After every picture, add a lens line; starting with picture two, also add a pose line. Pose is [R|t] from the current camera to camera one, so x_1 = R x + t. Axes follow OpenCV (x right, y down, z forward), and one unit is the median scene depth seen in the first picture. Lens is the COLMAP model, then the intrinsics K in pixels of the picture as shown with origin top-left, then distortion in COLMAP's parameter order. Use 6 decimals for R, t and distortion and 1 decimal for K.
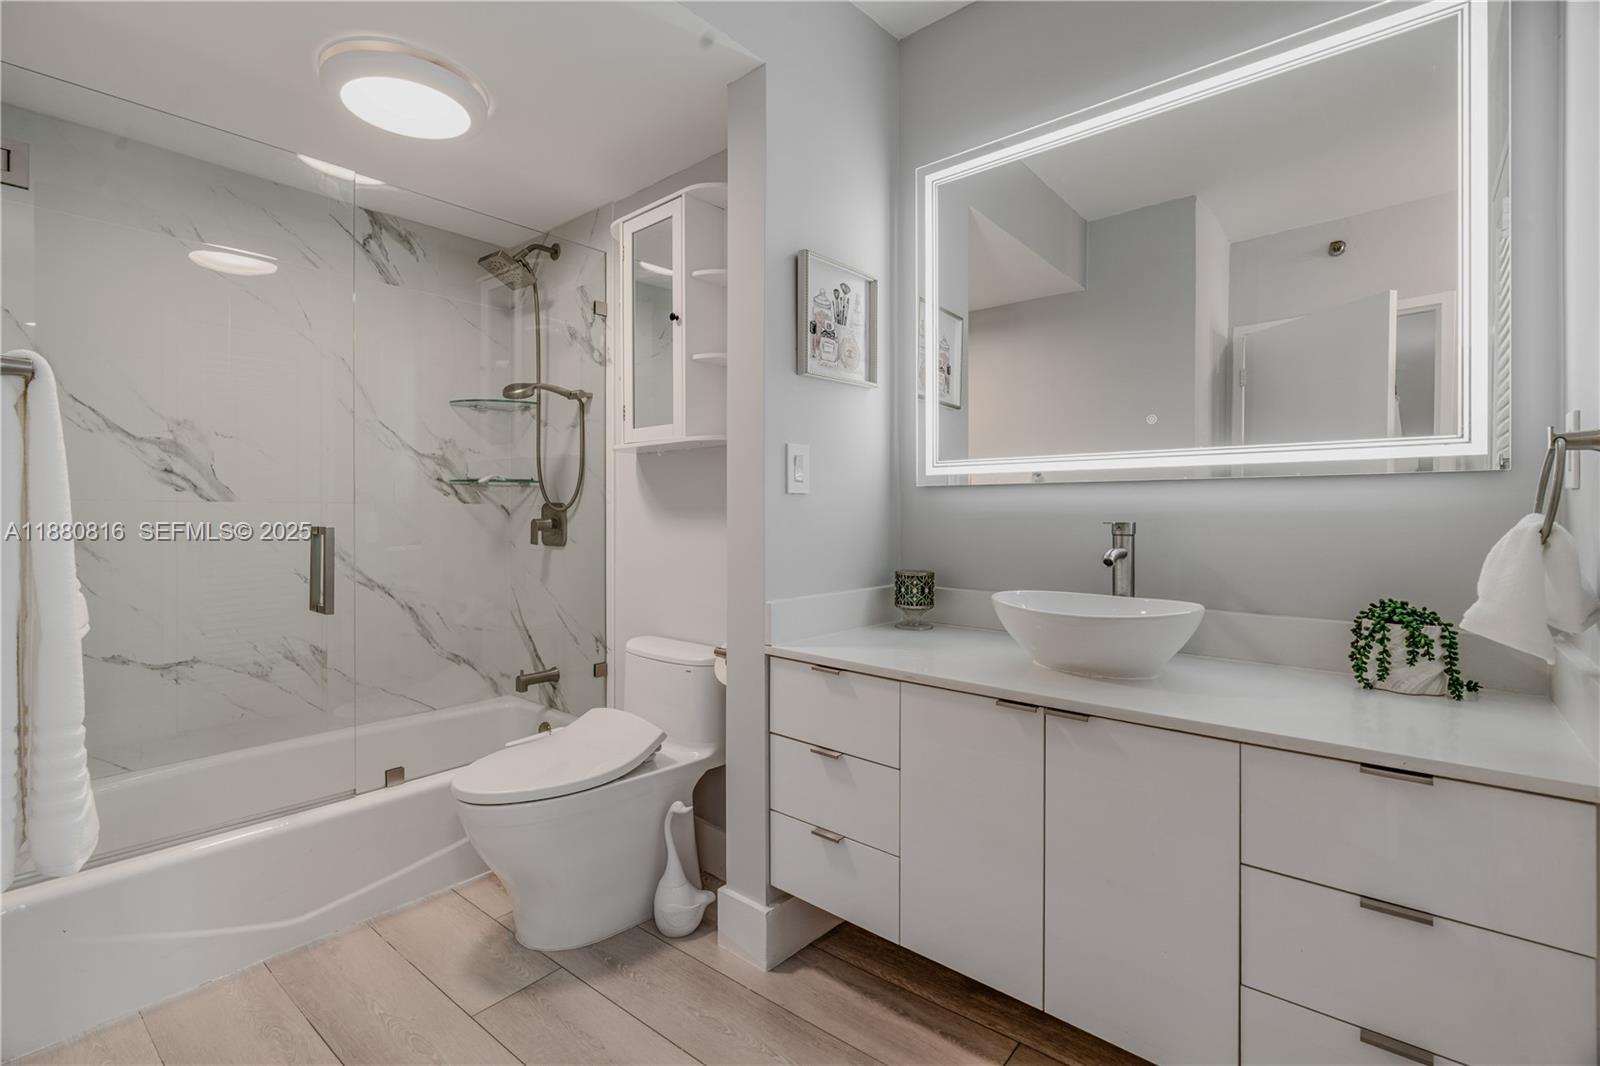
lens RADIAL K [[726.6, 0, 791.8], [0, 726.6, 509.2], [0, 0, 1]] dist [-0.009341, 0.007537]
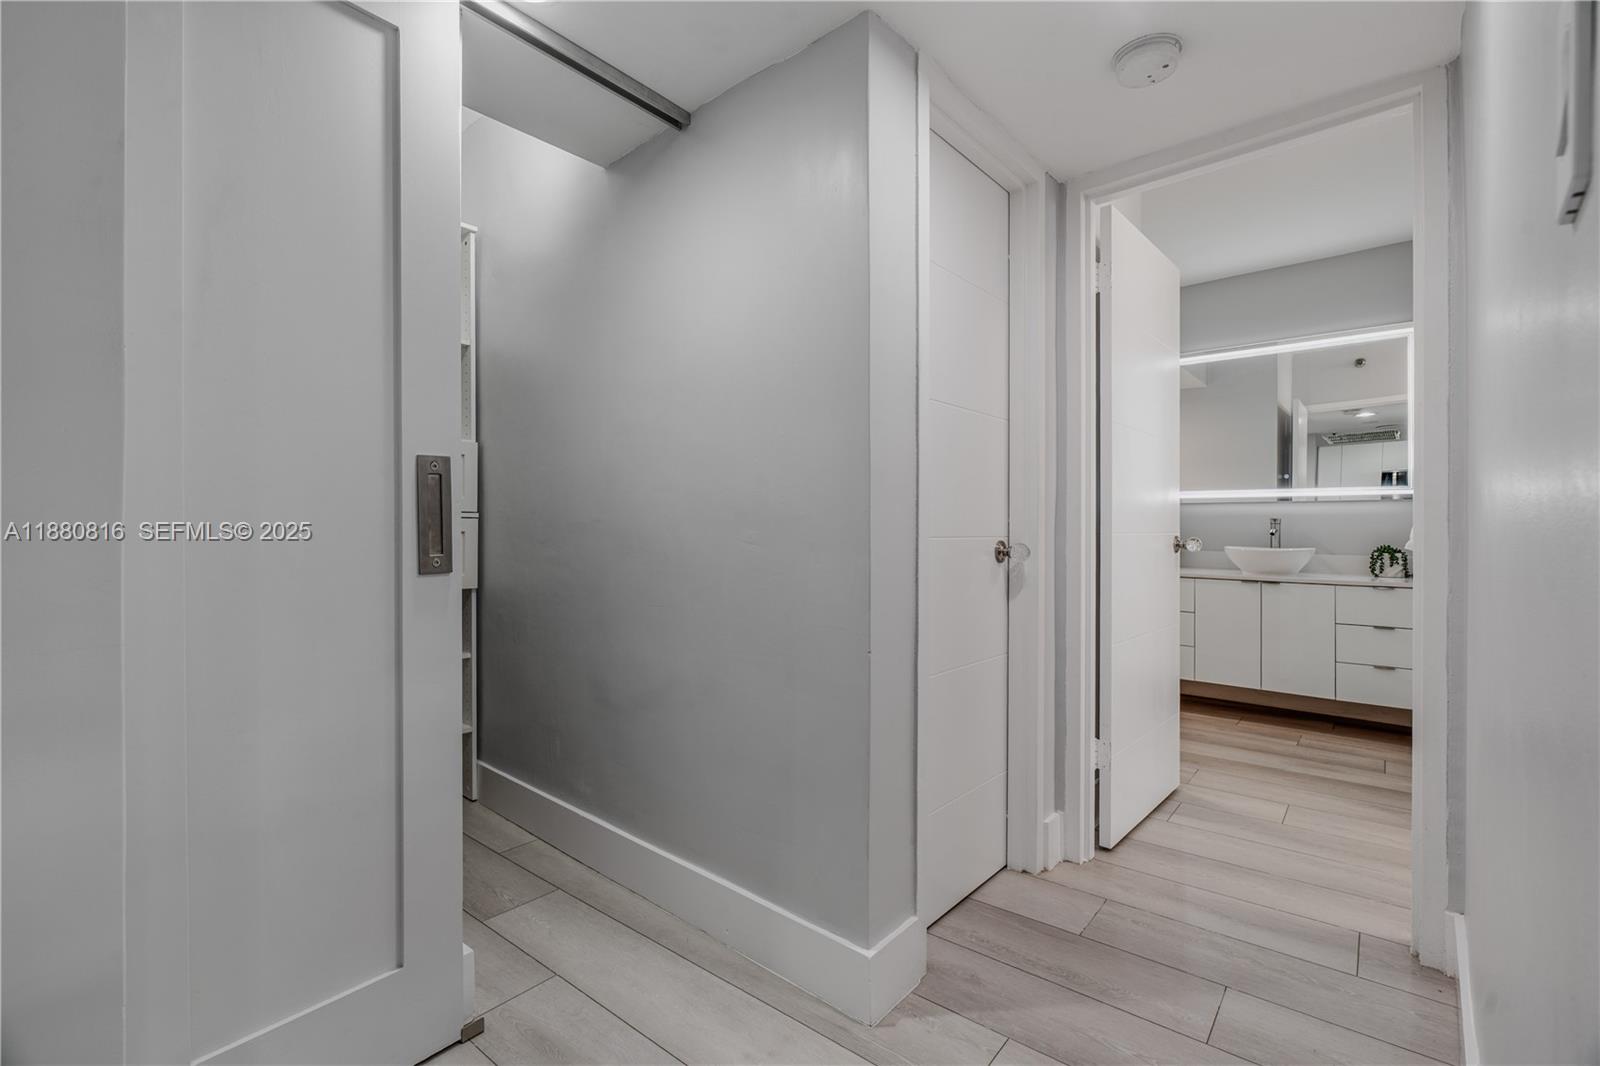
lens RADIAL K [[726.6, 0, 791.8], [0, 726.6, 509.2], [0, 0, 1]] dist [-0.009341, 0.007537]
pose [[0.999786, 0.011353, -0.017321, -1.409546], [-0.011798, 0.999599, -0.025753, 0.085786], [0.017022, 0.025951, 0.999518, -1.833566]]
